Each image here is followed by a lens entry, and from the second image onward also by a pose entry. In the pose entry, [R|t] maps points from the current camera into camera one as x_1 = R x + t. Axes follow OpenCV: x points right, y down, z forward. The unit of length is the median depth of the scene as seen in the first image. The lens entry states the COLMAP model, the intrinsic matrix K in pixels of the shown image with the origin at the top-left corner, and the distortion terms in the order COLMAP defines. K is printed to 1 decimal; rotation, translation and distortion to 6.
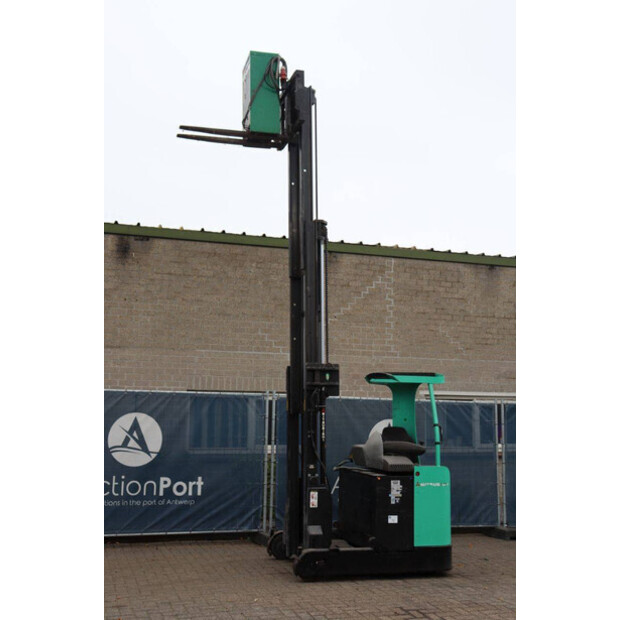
lens RADIAL K [[734.6, 0, 310.0], [0, 734.6, 310.0], [0, 0, 1]] dist [0.007553, 0.017138]
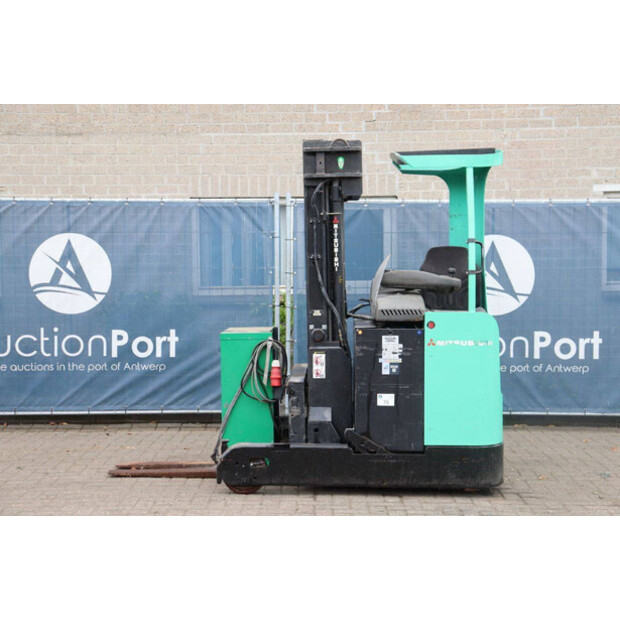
lens RADIAL K [[1078.5, 0, 310.0], [0, 1078.5, 310.0], [0, 0, 1]] dist [0.184655, 0.050677]
pose [[0.950677, -0.002748, -0.310171, 0.267749], [0.065391, 0.979263, 0.191750, 0.035496], [0.303212, -0.202574, 0.931142, 0.153434]]
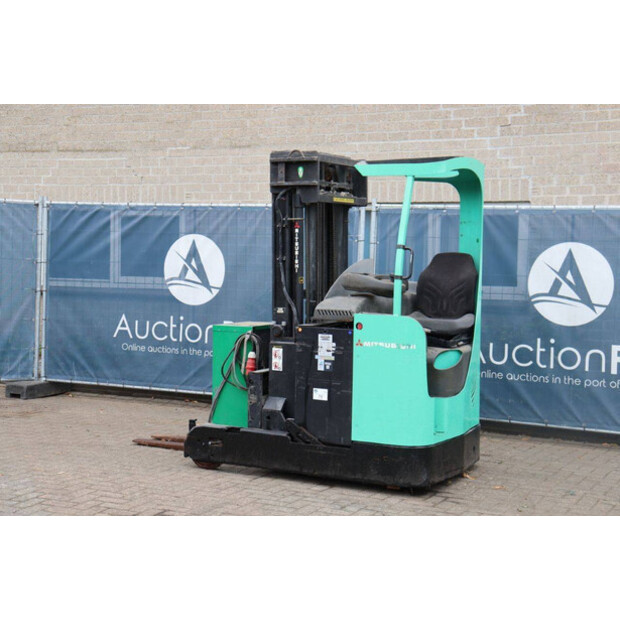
lens RADIAL K [[1092.9, 0, 310.0], [0, 1092.9, 310.0], [0, 0, 1]] dist [0.214015, 0.128733]
pose [[0.727753, 0.036633, -0.684860, 0.615211], [0.094157, 0.983781, 0.152675, 0.057268], [0.679345, -0.175594, 0.712501, 0.278825]]
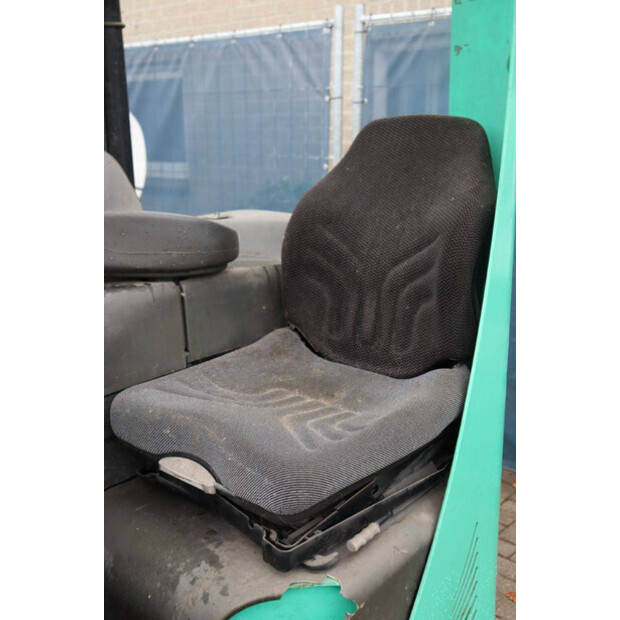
lens RADIAL K [[734.6, 0, 310.0], [0, 734.6, 310.0], [0, 0, 1]] dist [0.007553, 0.017138]
pose [[0.523969, 0.194412, -0.829253, 0.236577], [0.140436, 0.940557, 0.309241, 0.140821], [0.840080, -0.278489, 0.465520, 0.863854]]
